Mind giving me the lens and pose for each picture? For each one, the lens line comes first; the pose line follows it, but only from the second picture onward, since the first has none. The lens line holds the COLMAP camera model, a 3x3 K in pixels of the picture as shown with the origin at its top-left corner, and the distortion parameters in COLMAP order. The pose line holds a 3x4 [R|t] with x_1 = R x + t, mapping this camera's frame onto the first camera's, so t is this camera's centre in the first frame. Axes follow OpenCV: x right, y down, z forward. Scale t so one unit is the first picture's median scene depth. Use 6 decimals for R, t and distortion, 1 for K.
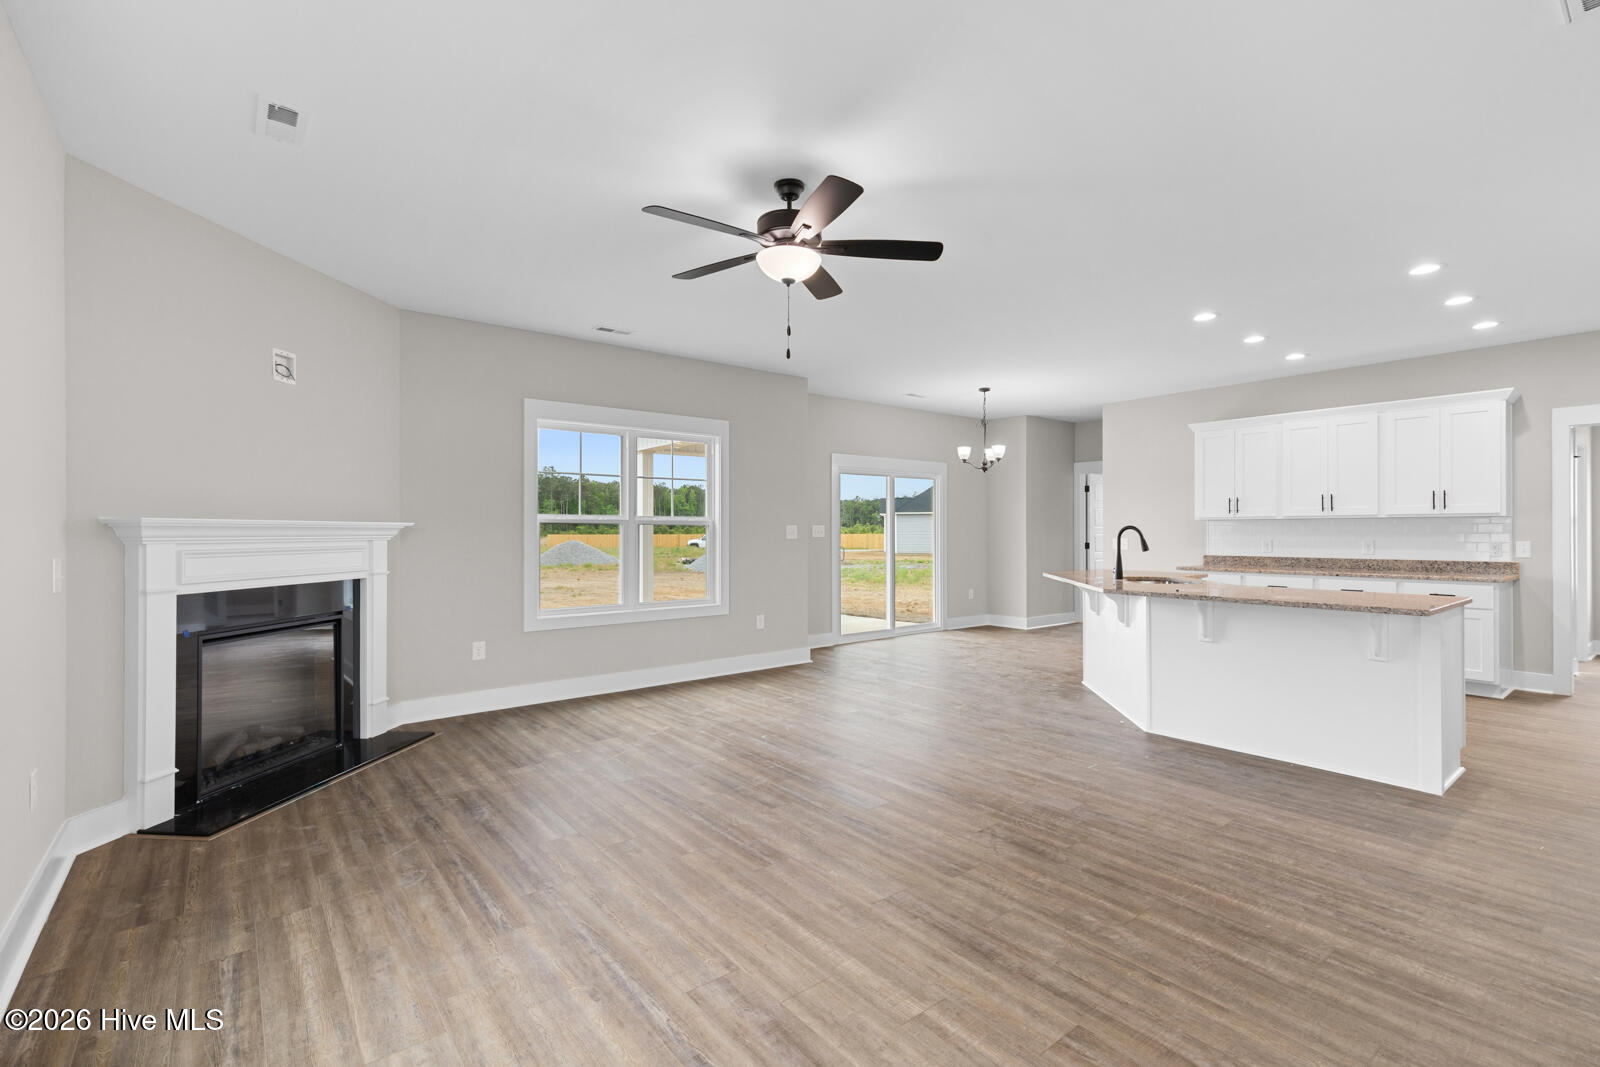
lens RADIAL K [[728.3, 0, 805.2], [0, 728.3, 536.2], [0, 0, 1]] dist [0.001477, 0.000172]
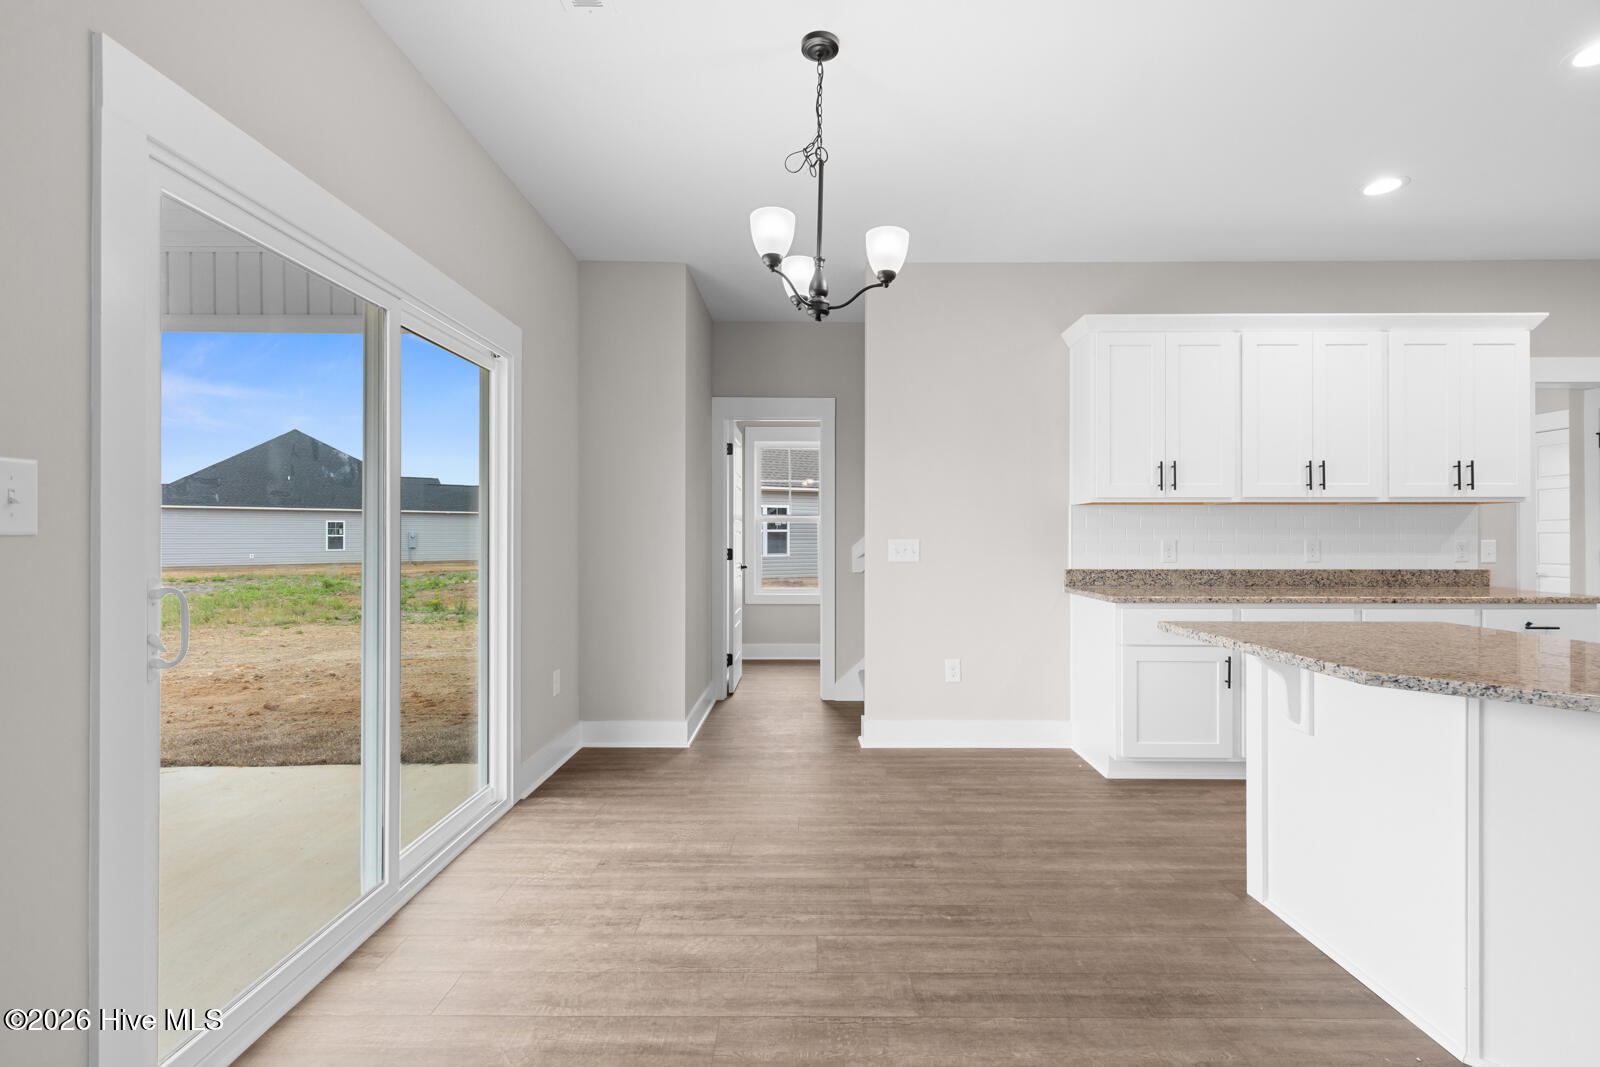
lens RADIAL K [[728.3, 0, 805.2], [0, 728.3, 536.2], [0, 0, 1]] dist [0.001477, 0.000172]
pose [[0.626011, 0.004191, 0.779803, 0.006460], [0.004368, 0.999951, -0.008880, 0.005962], [-0.779802, 0.008965, 0.625962, 0.901180]]
